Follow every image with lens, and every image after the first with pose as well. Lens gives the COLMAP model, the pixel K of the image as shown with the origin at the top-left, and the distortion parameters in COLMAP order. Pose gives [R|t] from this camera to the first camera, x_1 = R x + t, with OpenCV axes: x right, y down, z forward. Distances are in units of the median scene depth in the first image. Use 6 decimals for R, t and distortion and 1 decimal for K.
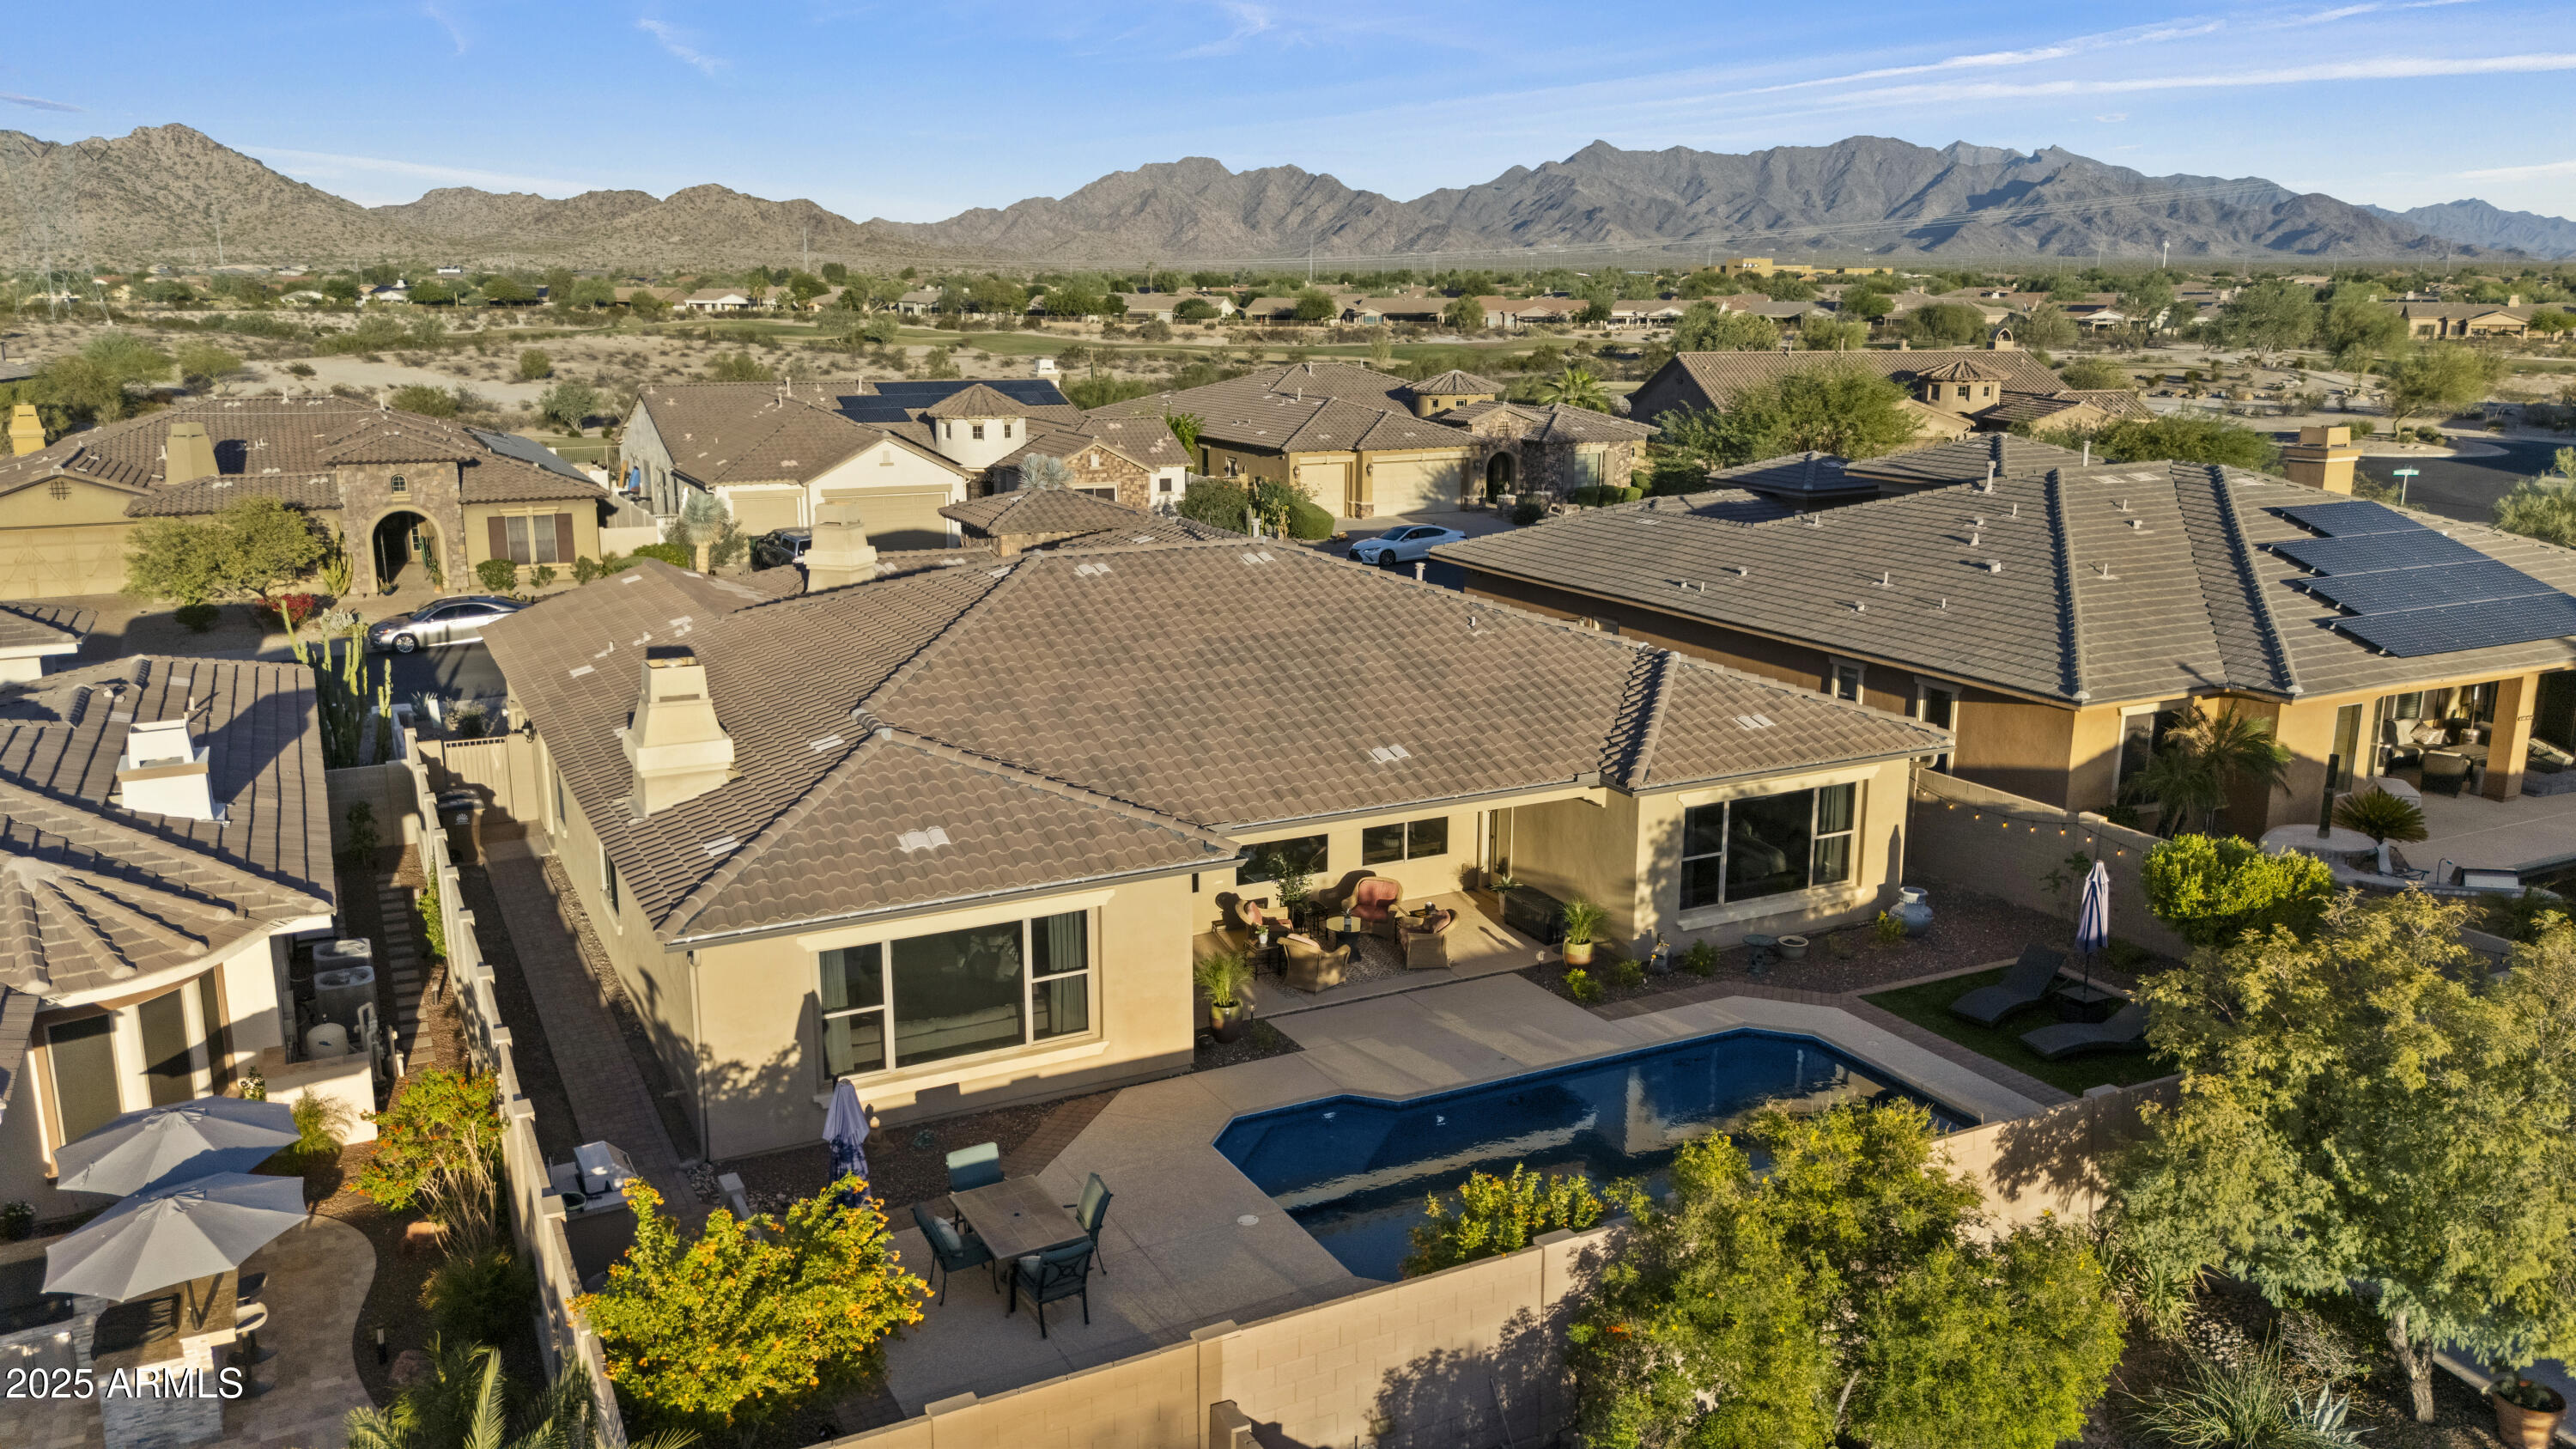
lens RADIAL K [[1919.9, 0, 1289.4], [0, 1919.9, 718.7], [0, 0, 1]] dist [0.006044, 0.000396]
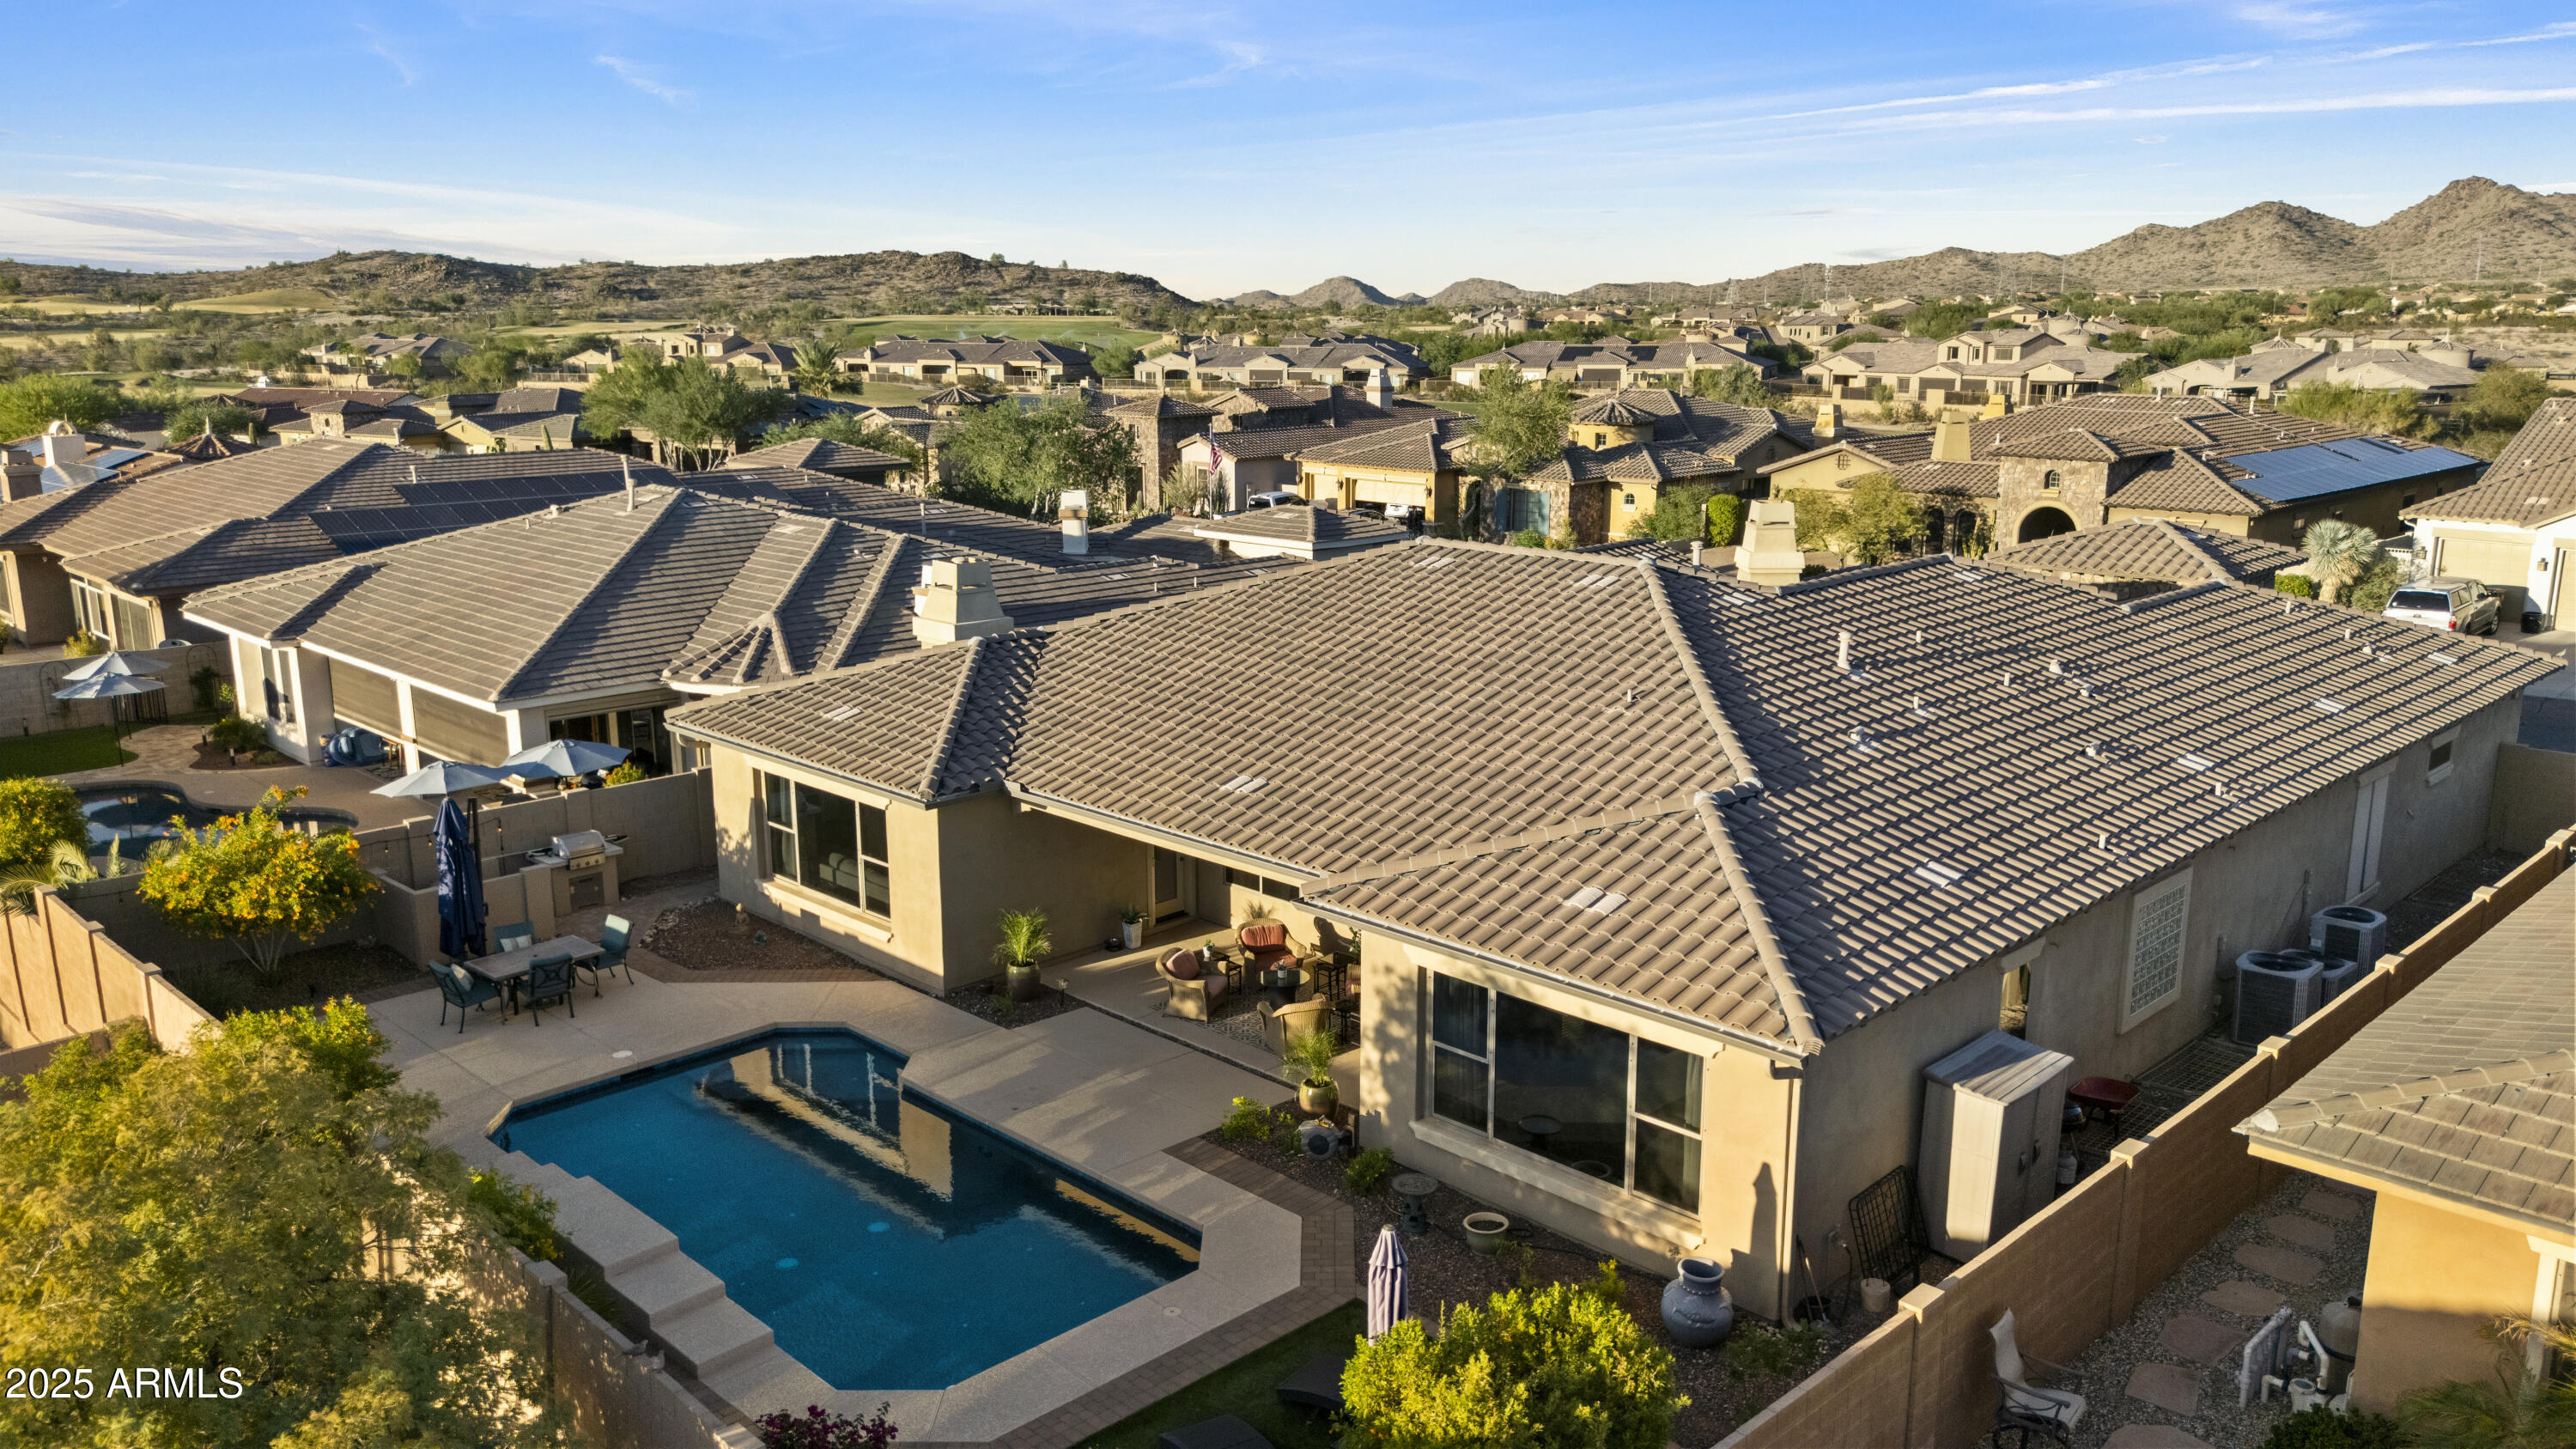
lens RADIAL K [[1919.9, 0, 1291.8], [0, 1919.9, 733.6], [0, 0, 1]] dist [0.006044, 0.000396]
pose [[0.305221, 0.207876, -0.929316, 0.836647], [-0.209259, 0.966671, 0.147504, -0.132375], [0.929005, 0.149446, 0.338548, 0.702456]]
